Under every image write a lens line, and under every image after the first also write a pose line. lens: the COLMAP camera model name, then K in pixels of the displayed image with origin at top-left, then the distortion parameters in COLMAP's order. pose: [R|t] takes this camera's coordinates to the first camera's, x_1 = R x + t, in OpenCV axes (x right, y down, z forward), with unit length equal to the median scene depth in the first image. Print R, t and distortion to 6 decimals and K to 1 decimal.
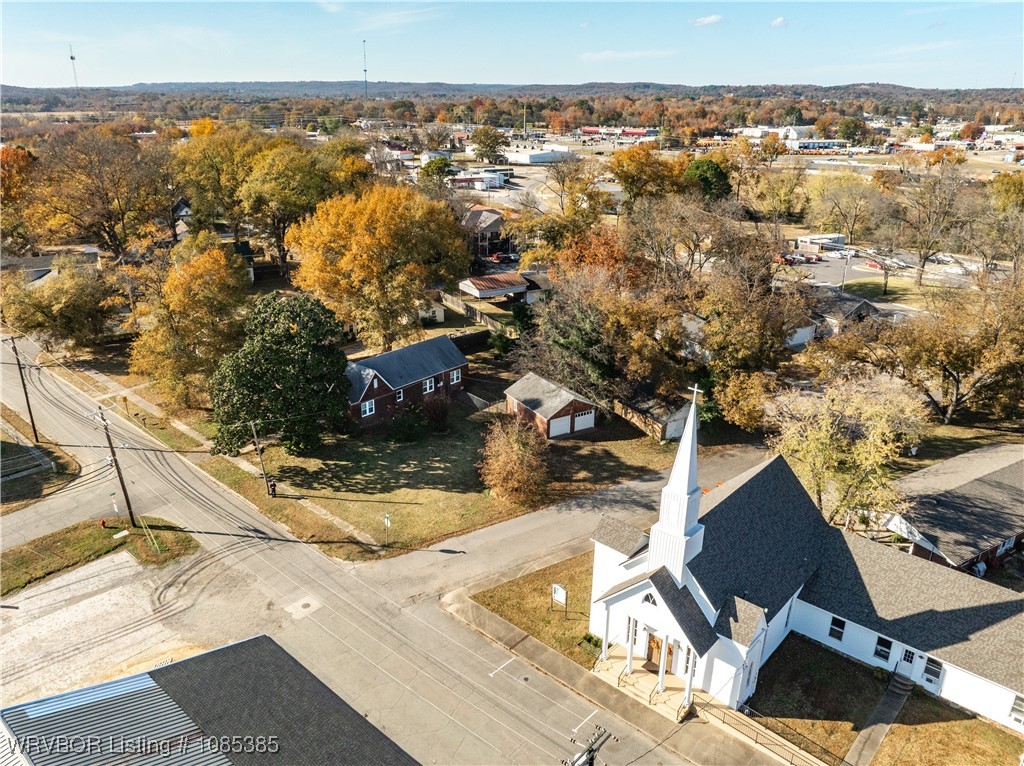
lens RADIAL K [[721.3, 0, 511.1], [0, 721.3, 378.1], [0, 0, 1]] dist [-0.038818, 0.003157]
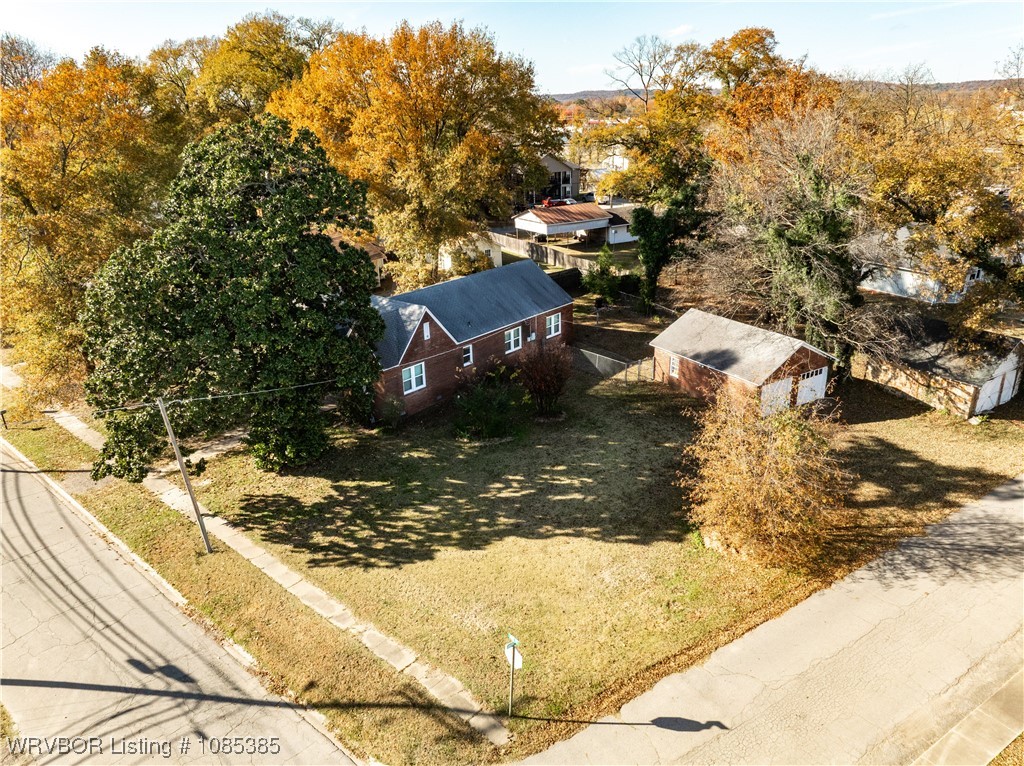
lens RADIAL K [[721.3, 0, 513.5], [0, 721.3, 386.1], [0, 0, 1]] dist [-0.038818, 0.003157]
pose [[0.999194, -0.036709, -0.016251, -0.127195], [0.036942, 0.999216, 0.014271, 0.047193], [0.015714, -0.014860, 0.999766, 0.507966]]
